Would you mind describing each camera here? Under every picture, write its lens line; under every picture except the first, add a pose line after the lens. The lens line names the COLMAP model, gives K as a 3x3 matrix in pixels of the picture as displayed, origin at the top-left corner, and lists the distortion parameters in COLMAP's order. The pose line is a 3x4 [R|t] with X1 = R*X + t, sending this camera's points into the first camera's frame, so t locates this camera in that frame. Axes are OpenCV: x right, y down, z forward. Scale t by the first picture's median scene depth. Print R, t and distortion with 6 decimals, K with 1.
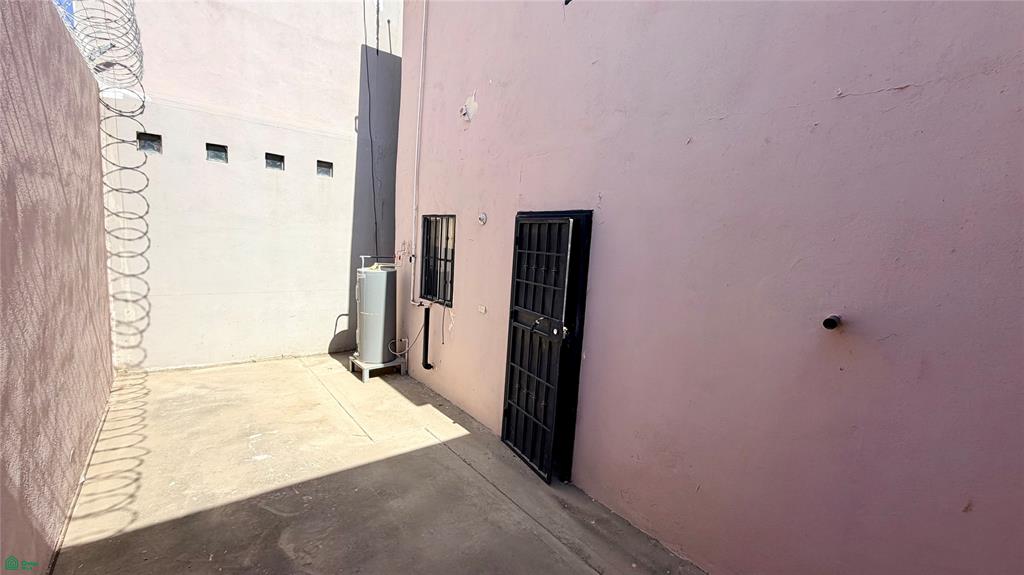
lens RADIAL K [[406.8, 0, 508.9], [0, 406.8, 287.7], [0, 0, 1]] dist [-0.003301, 0.000760]
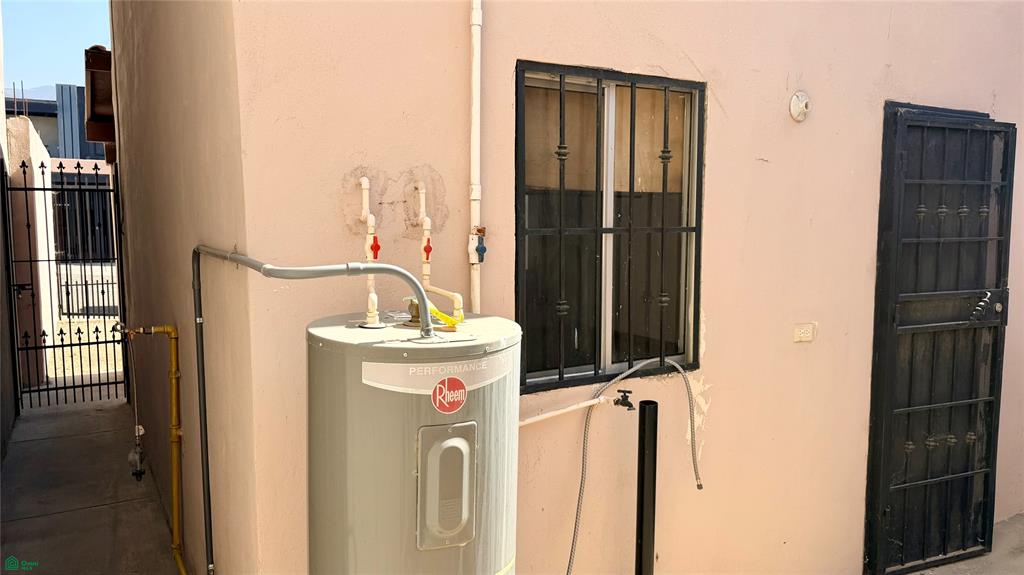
lens RADIAL K [[722.1, 0, 509.1], [0, 722.1, 287.6], [0, 0, 1]] dist [0.054917, -0.068712]
pose [[0.148177, -0.157787, 0.976292, -0.813049], [0.124616, 0.982301, 0.139844, -0.130164], [-0.981078, 0.100940, 0.165217, 1.170988]]
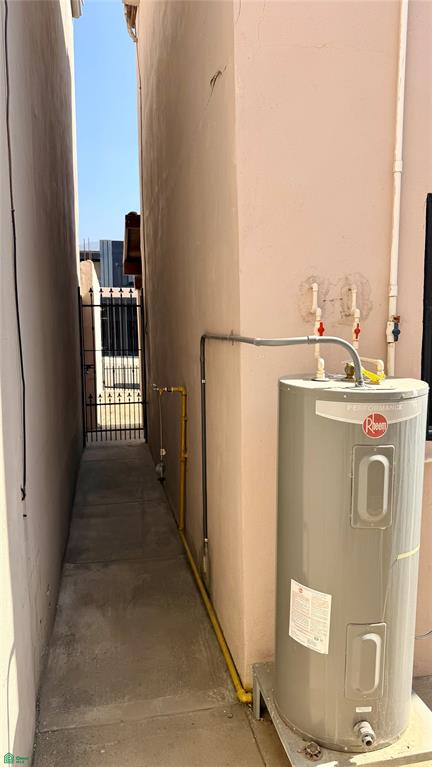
lens RADIAL K [[540.9, 0, 214.0], [0, 540.9, 378.6], [0, 0, 1]] dist [0.054917, -0.068712]
pose [[0.469355, -0.153037, 0.869647, -0.870138], [0.142482, 0.985087, 0.096453, -0.120127], [-0.871438, 0.078638, 0.484161, 1.172449]]
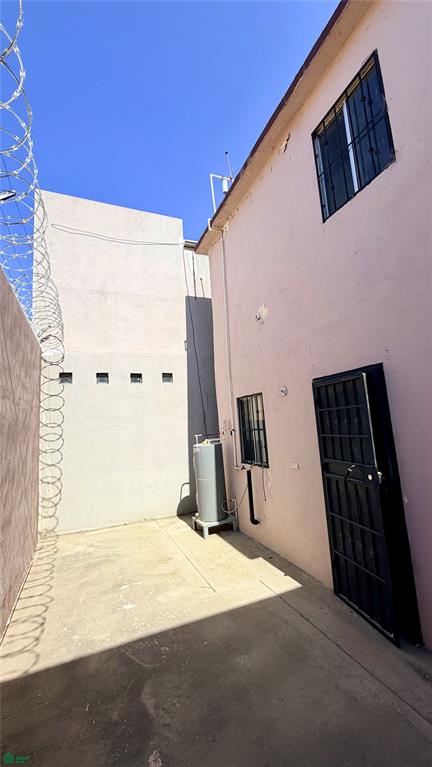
lens RADIAL K [[304.7, 0, 217.1], [0, 304.7, 381.6], [0, 0, 1]] dist [-0.003301, 0.000760]
pose [[0.954993, -0.159835, -0.249883, -0.022048], [0.091136, 0.959765, -0.265602, 0.032568], [0.282281, 0.230875, 0.931136, 0.064161]]
